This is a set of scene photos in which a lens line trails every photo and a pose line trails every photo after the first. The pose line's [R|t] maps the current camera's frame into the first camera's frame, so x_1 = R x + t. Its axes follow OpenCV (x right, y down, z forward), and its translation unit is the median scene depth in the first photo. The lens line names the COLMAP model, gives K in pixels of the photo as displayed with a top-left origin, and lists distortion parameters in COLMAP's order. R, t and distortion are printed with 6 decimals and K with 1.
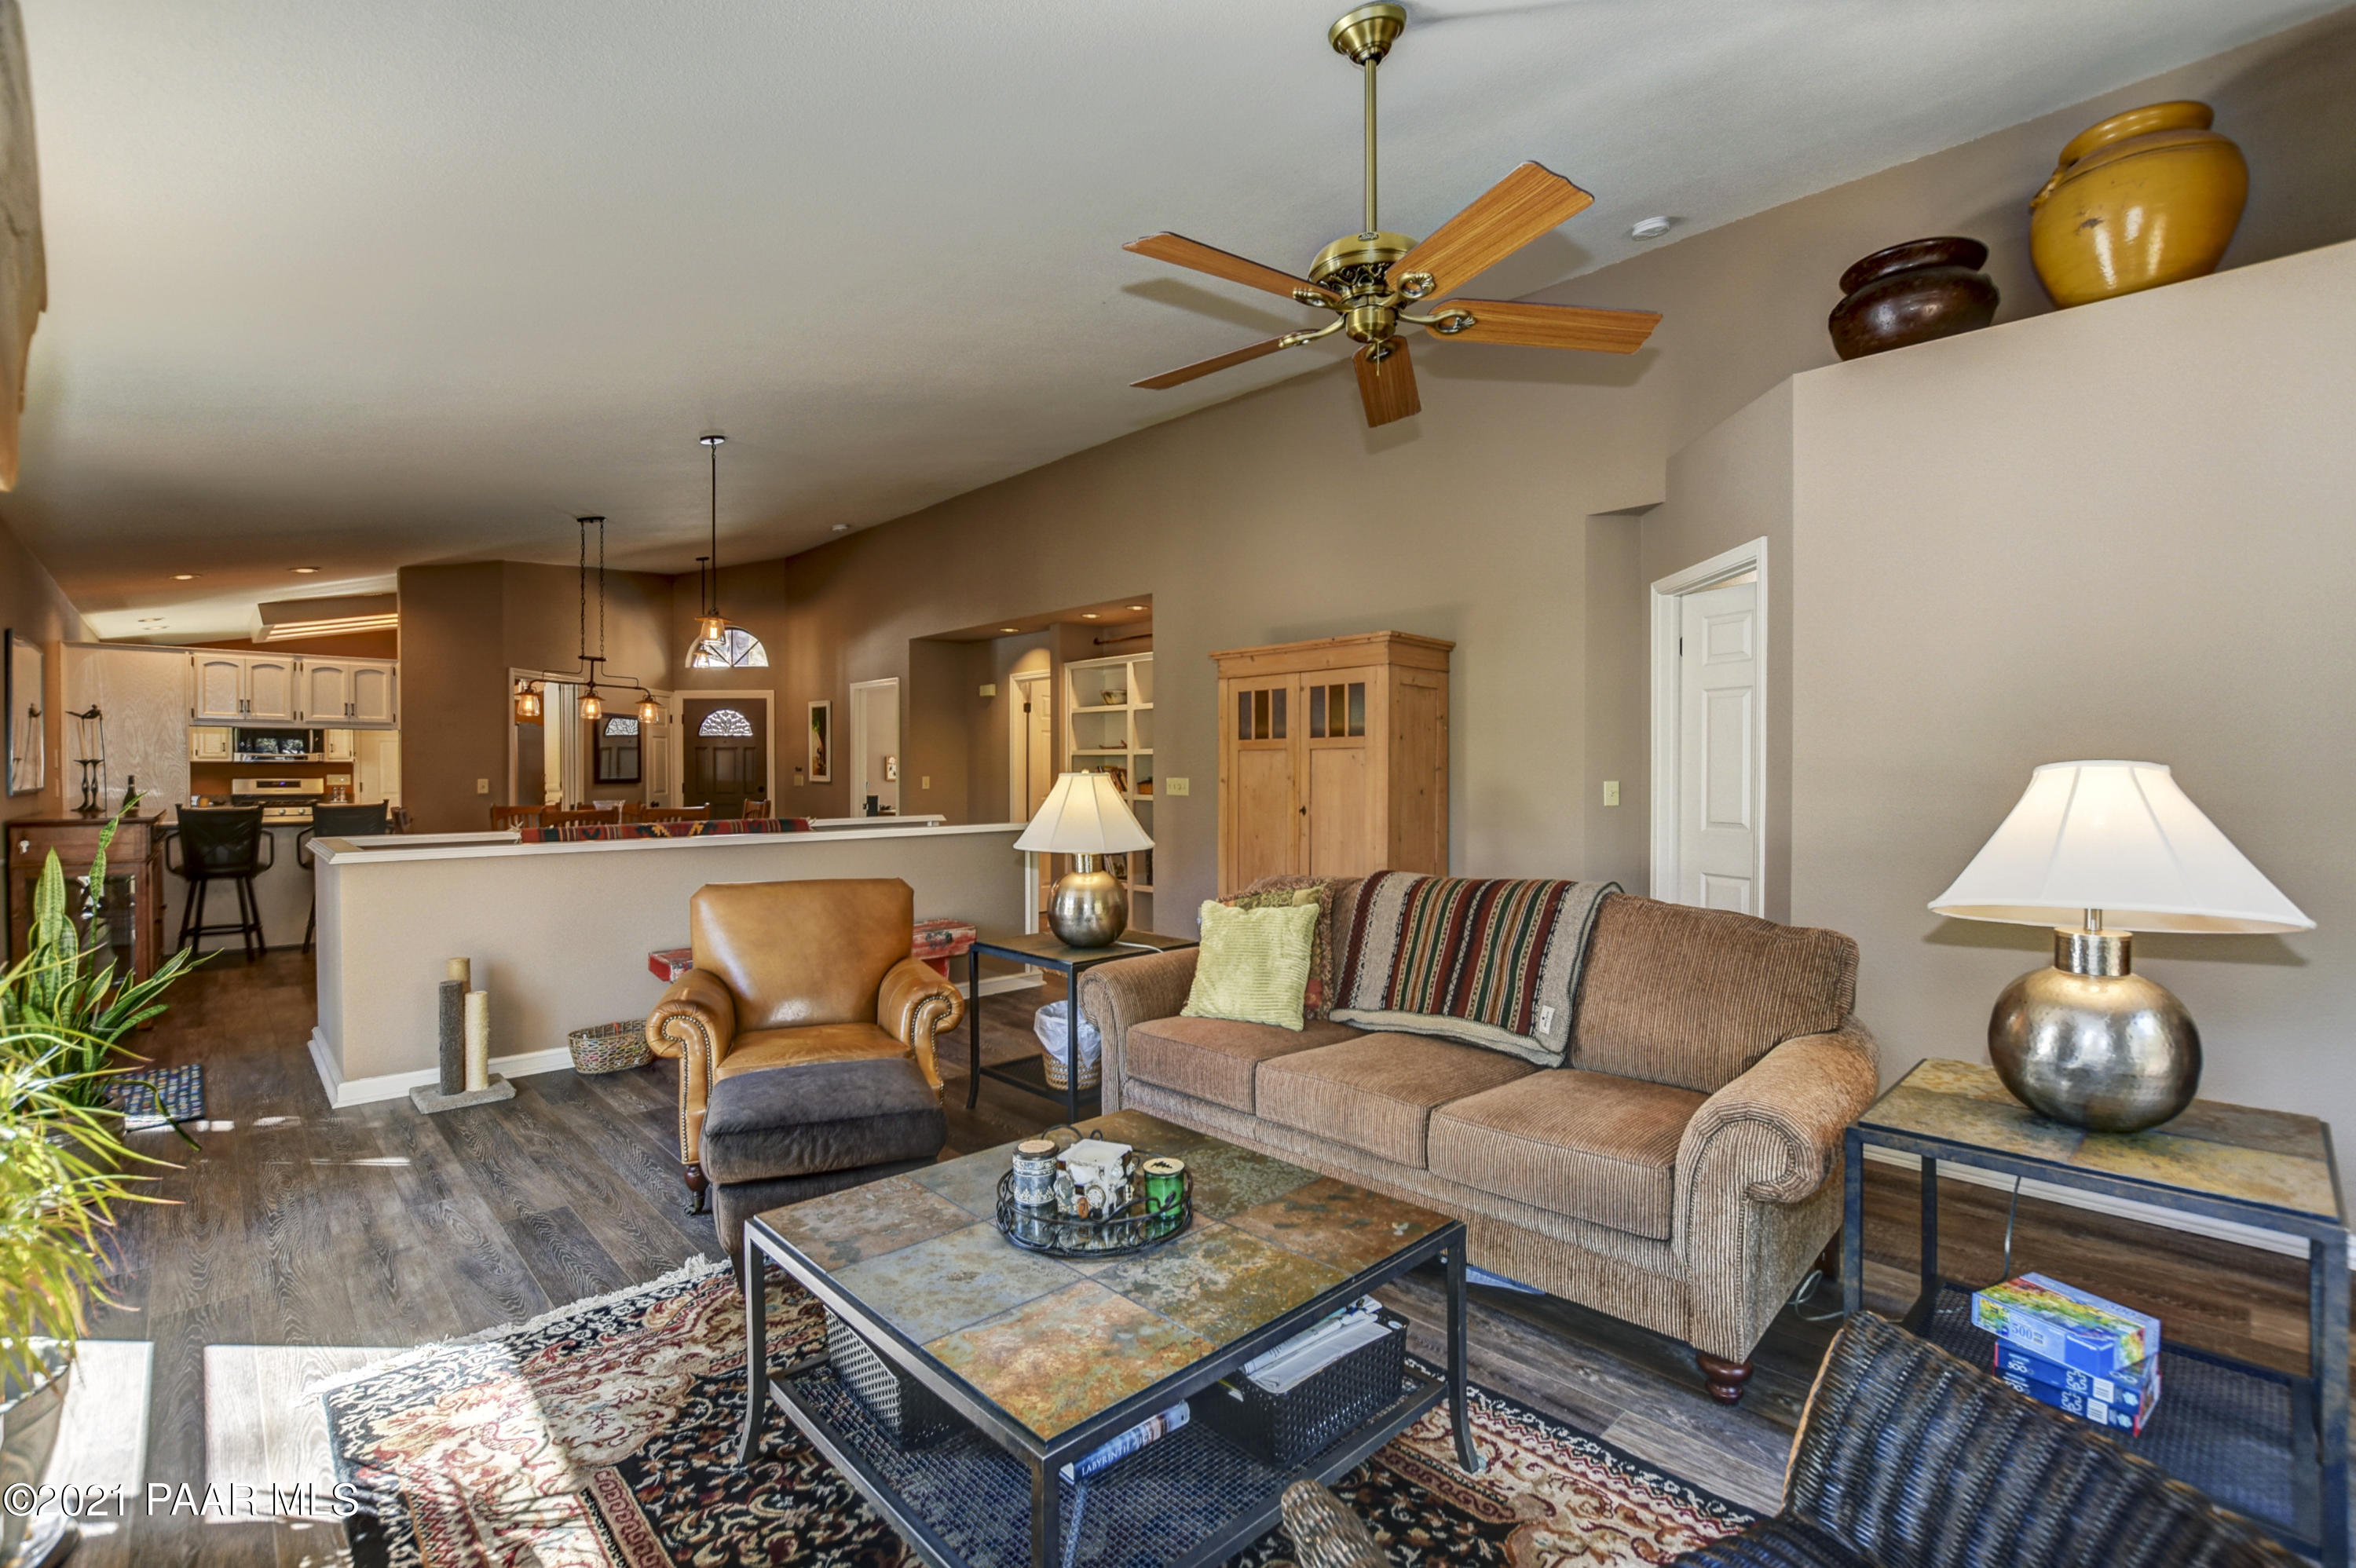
lens RADIAL K [[1047.6, 0, 1194.4], [0, 1047.6, 780.5], [0, 0, 1]] dist [-0.020977, 0.002976]
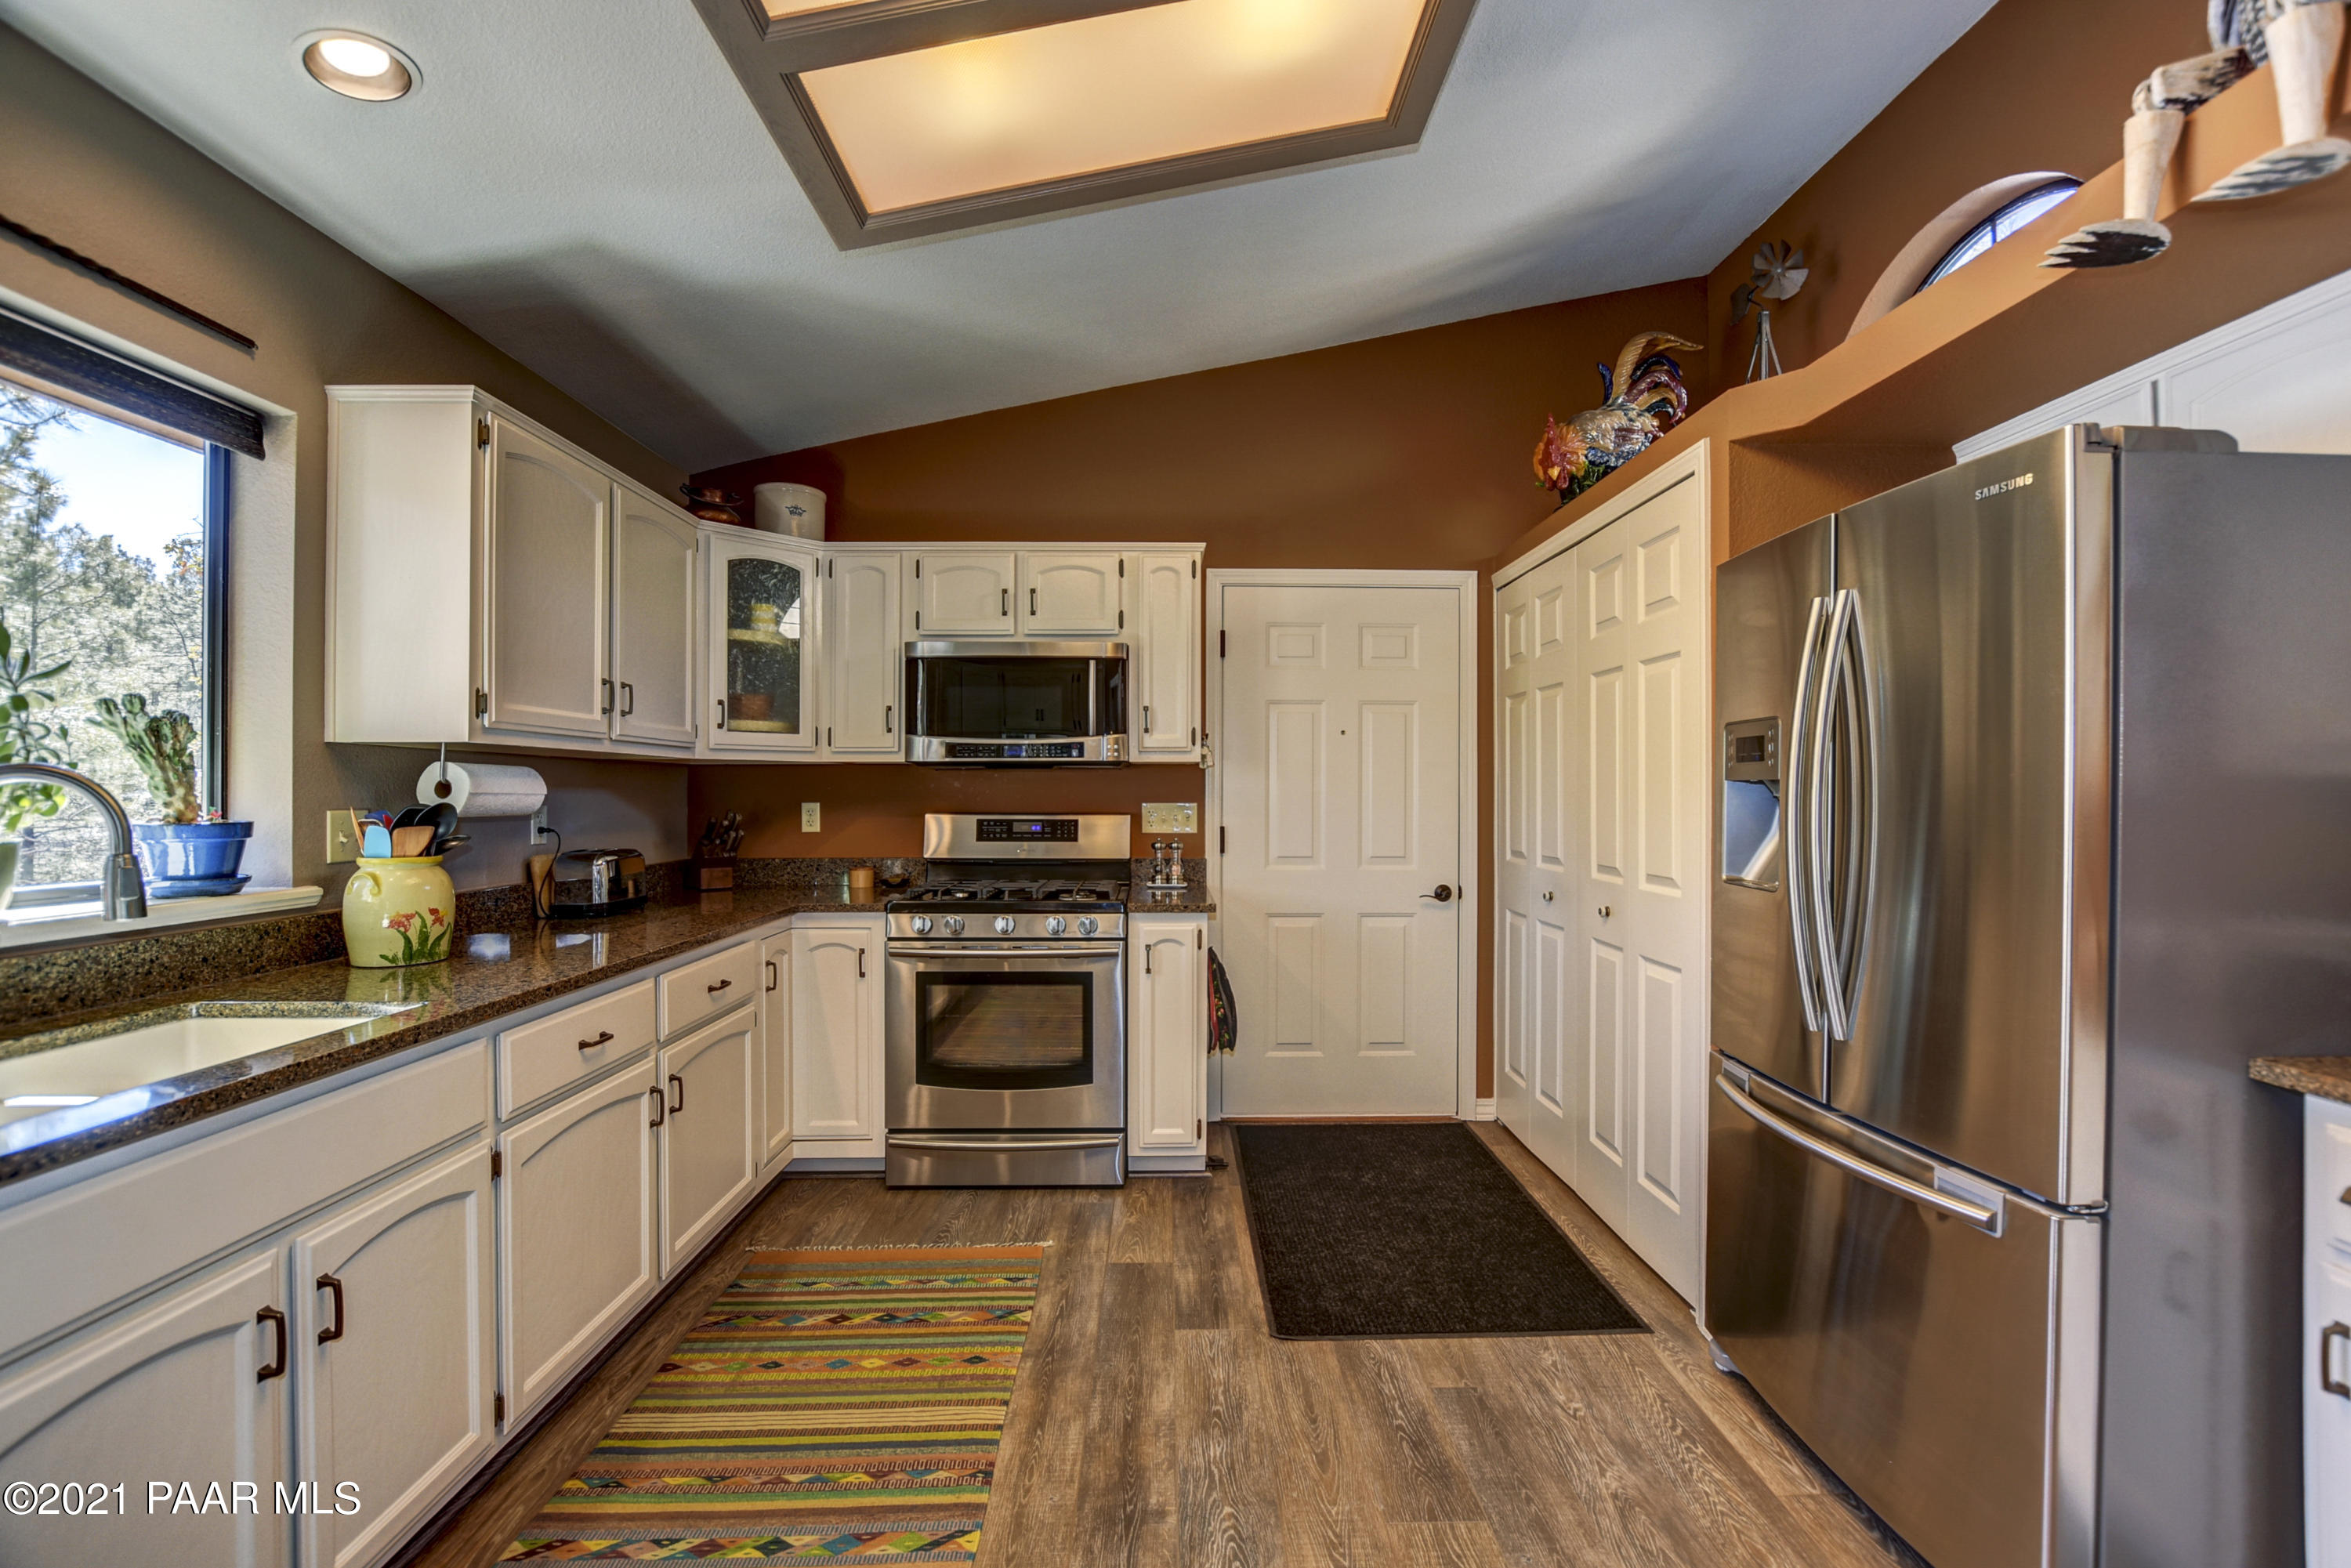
lens RADIAL K [[1045.4, 0, 1186.6], [0, 1045.4, 788.7], [0, 0, 1]] dist [-0.020977, 0.002976]
pose [[0.737748, -0.000993, -0.675076, -0.743626], [-0.007698, 0.999922, -0.009884, -0.008178], [0.675032, 0.012488, 0.737682, 0.943426]]
